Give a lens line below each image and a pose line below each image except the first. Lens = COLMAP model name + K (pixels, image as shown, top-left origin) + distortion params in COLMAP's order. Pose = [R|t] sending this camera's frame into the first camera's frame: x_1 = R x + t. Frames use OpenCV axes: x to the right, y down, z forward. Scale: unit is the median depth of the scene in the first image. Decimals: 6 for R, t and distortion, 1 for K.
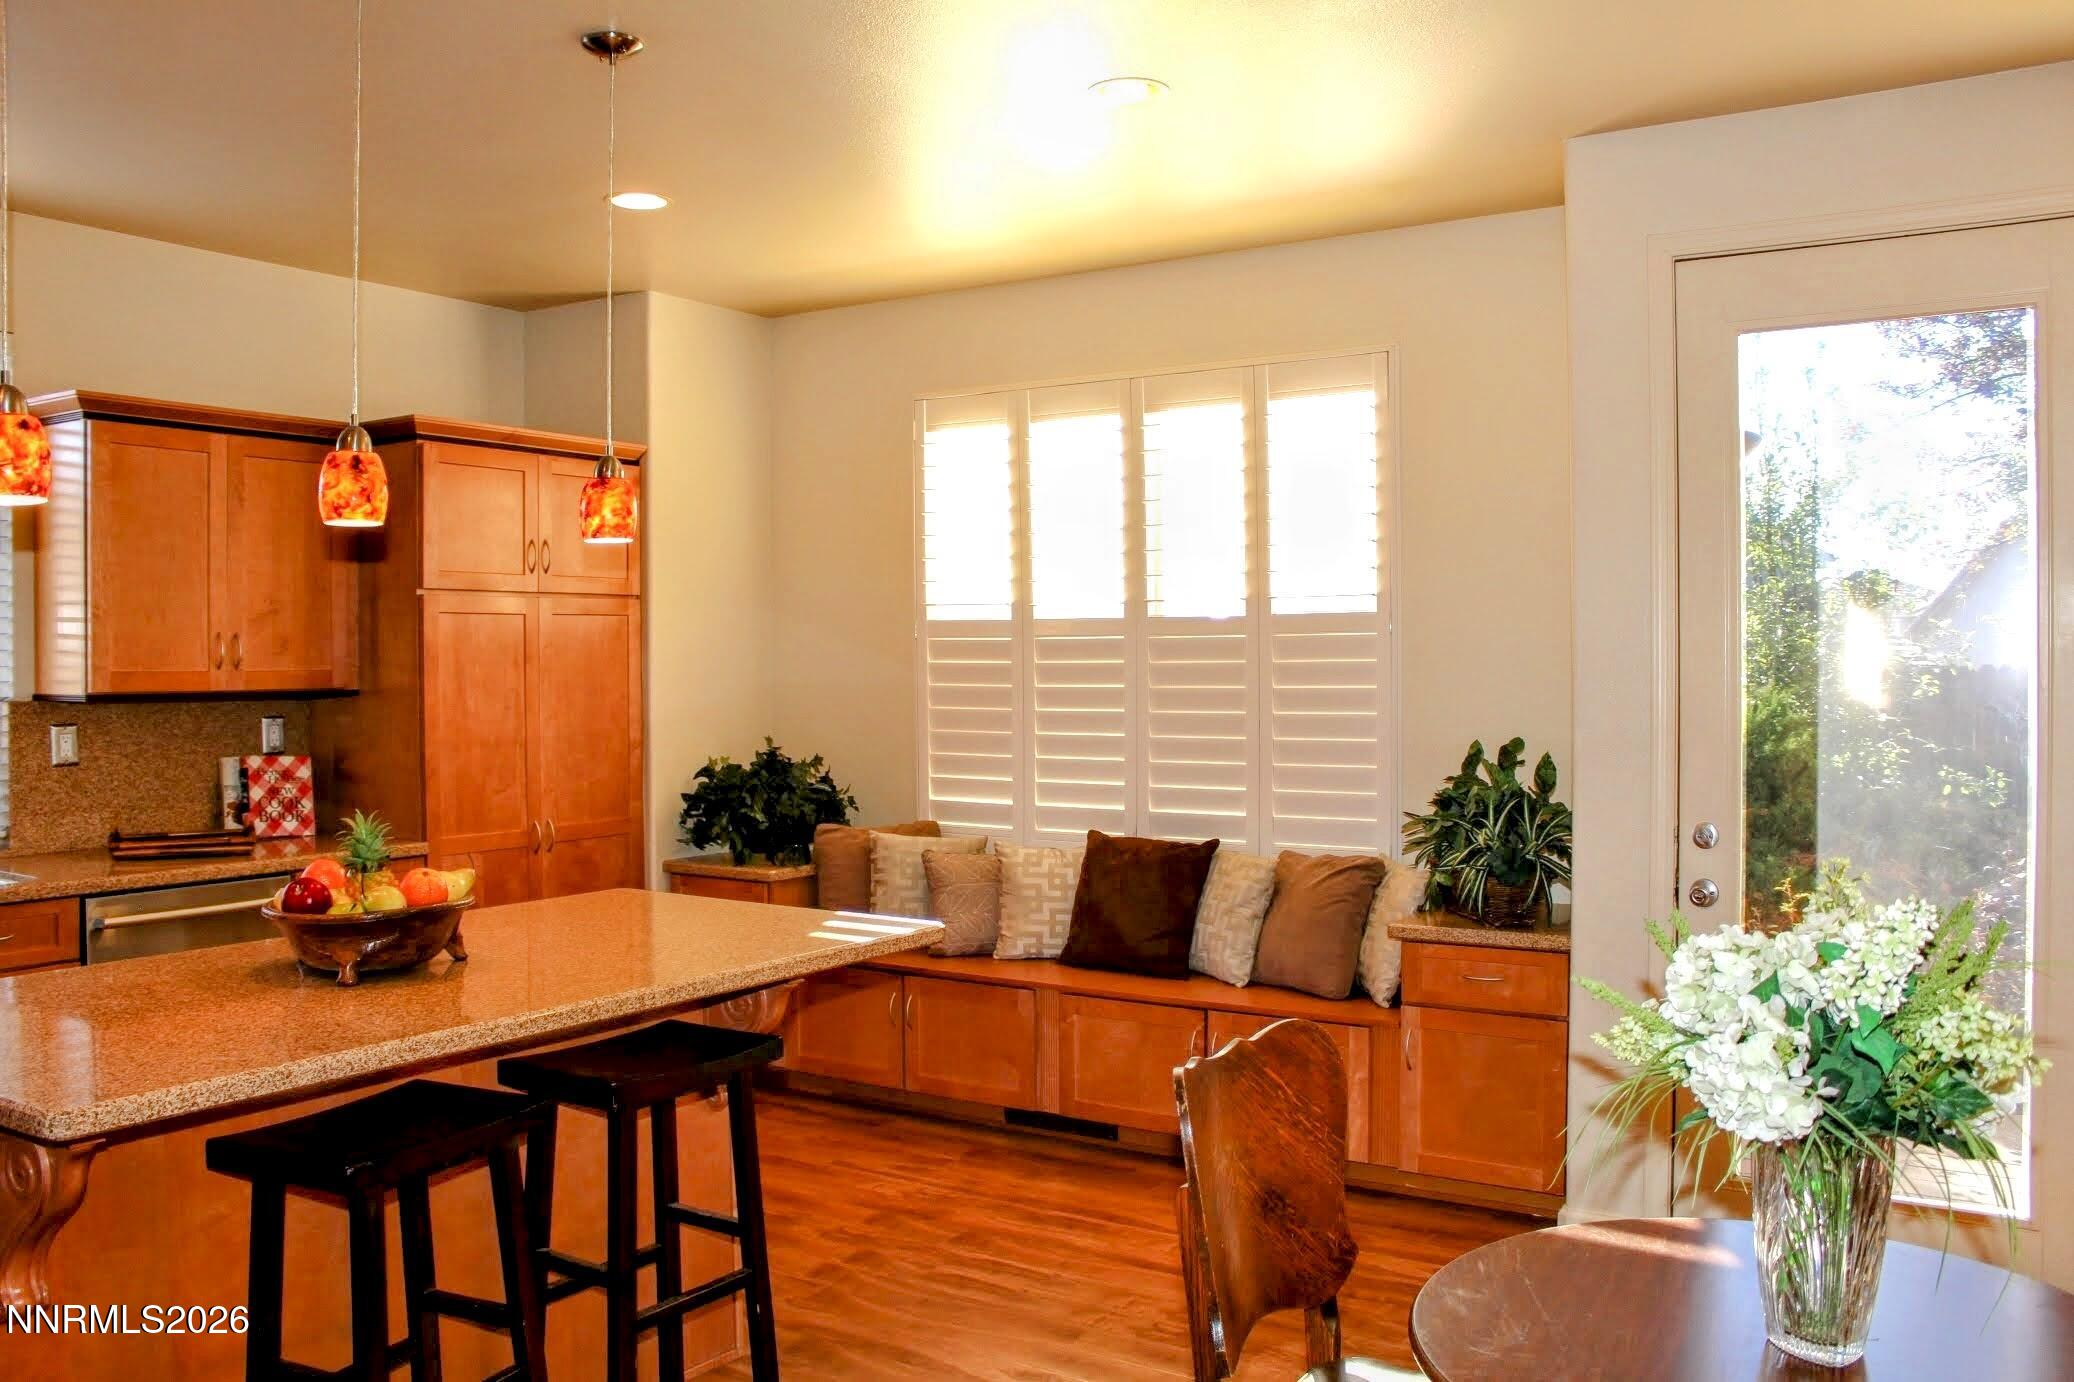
lens RADIAL K [[1736.3, 0, 1043.5], [0, 1736.3, 685.9], [0, 0, 1]] dist [-0.153268, 0.124630]
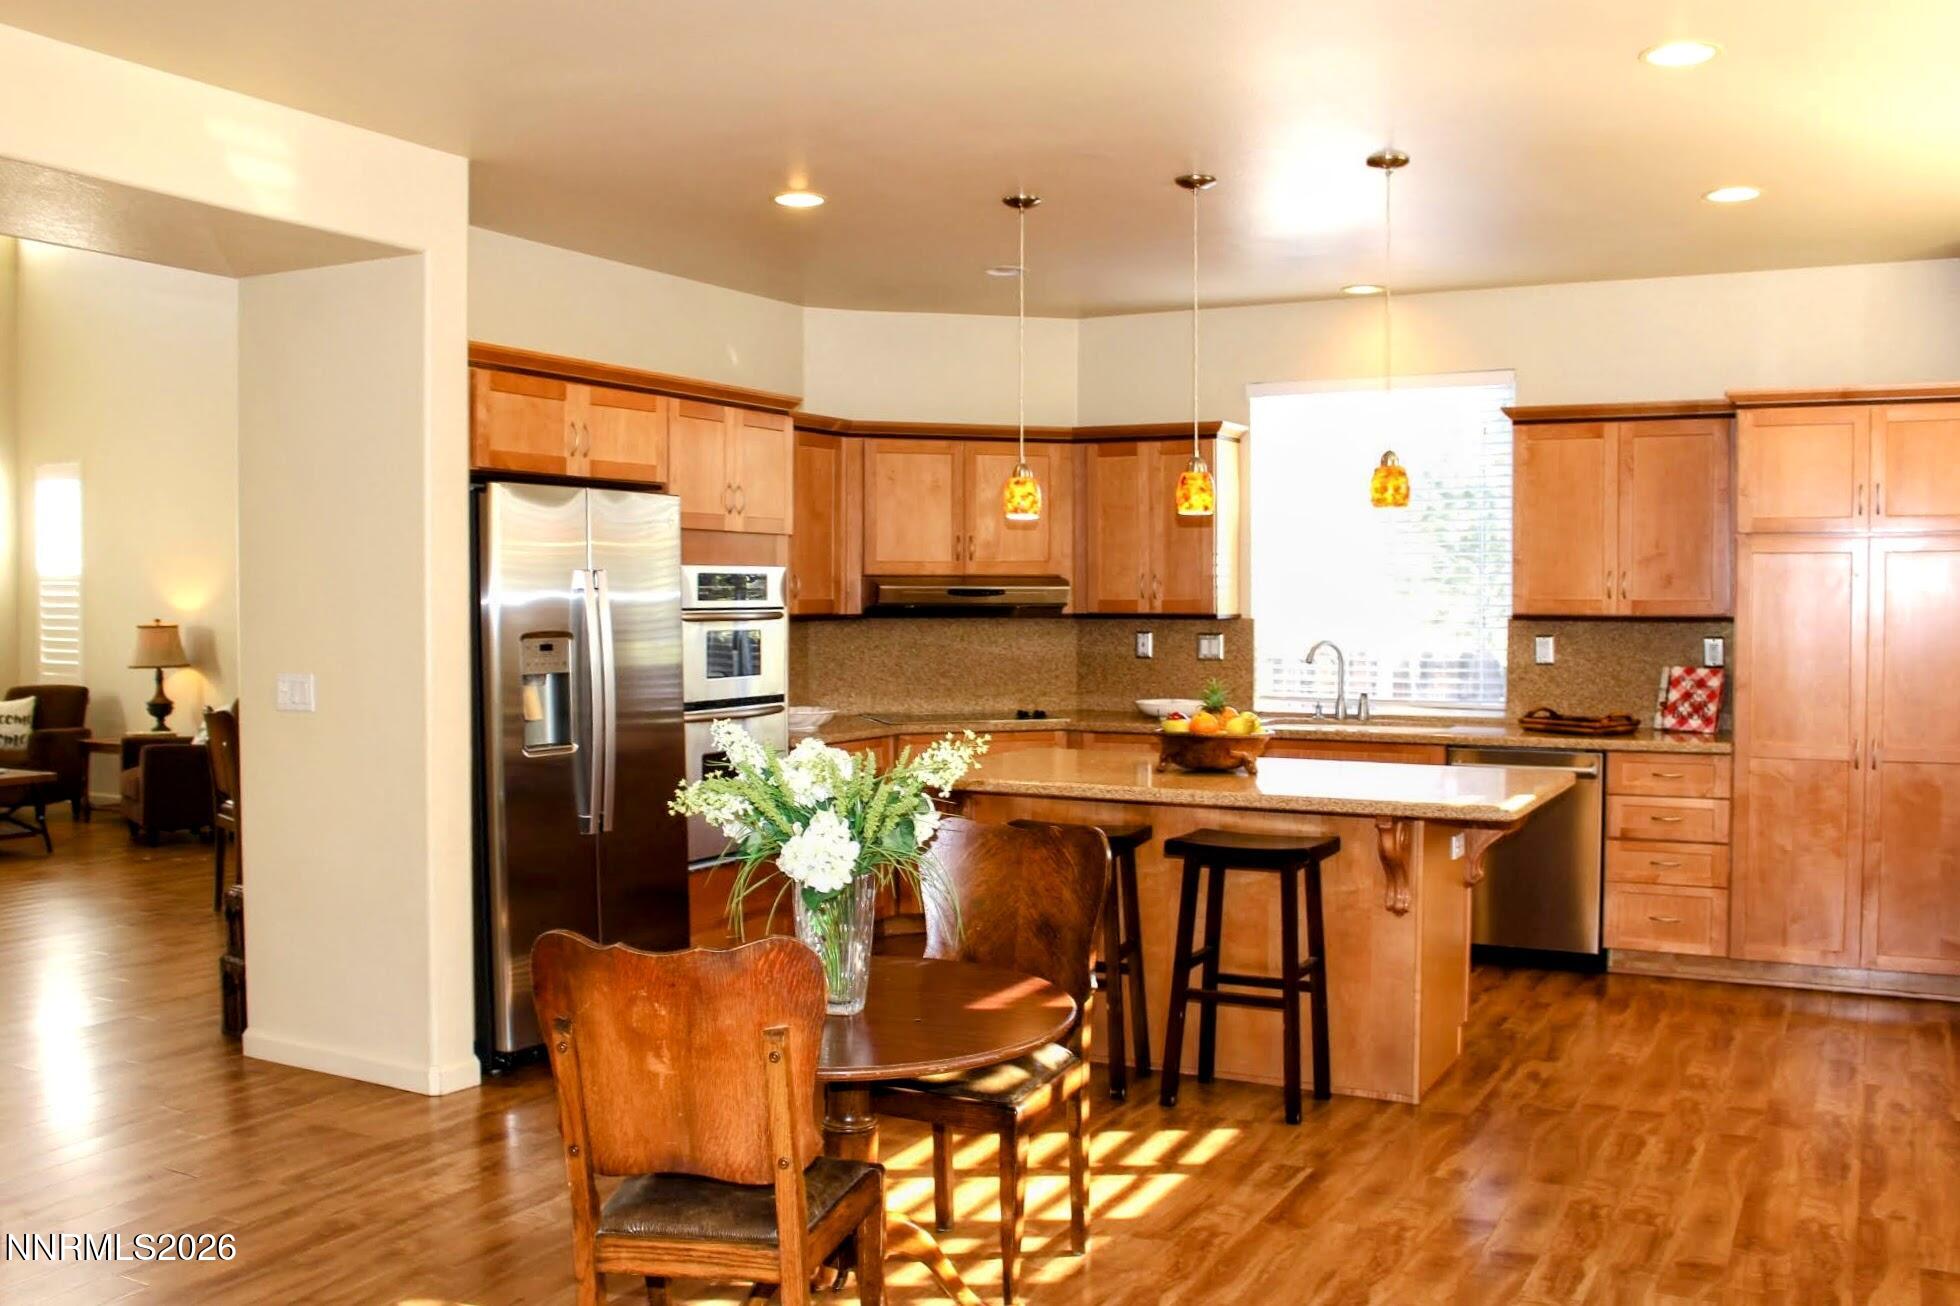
lens RADIAL K [[1747.6, 0, 990.2], [0, 1747.6, 666.7], [0, 0, 1]] dist [-0.096147, 0.013308]
pose [[0.073692, 0.043812, -0.996318, 0.843405], [-0.018644, 0.998920, 0.042547, -0.004891], [0.997107, 0.015440, 0.074429, 0.398998]]
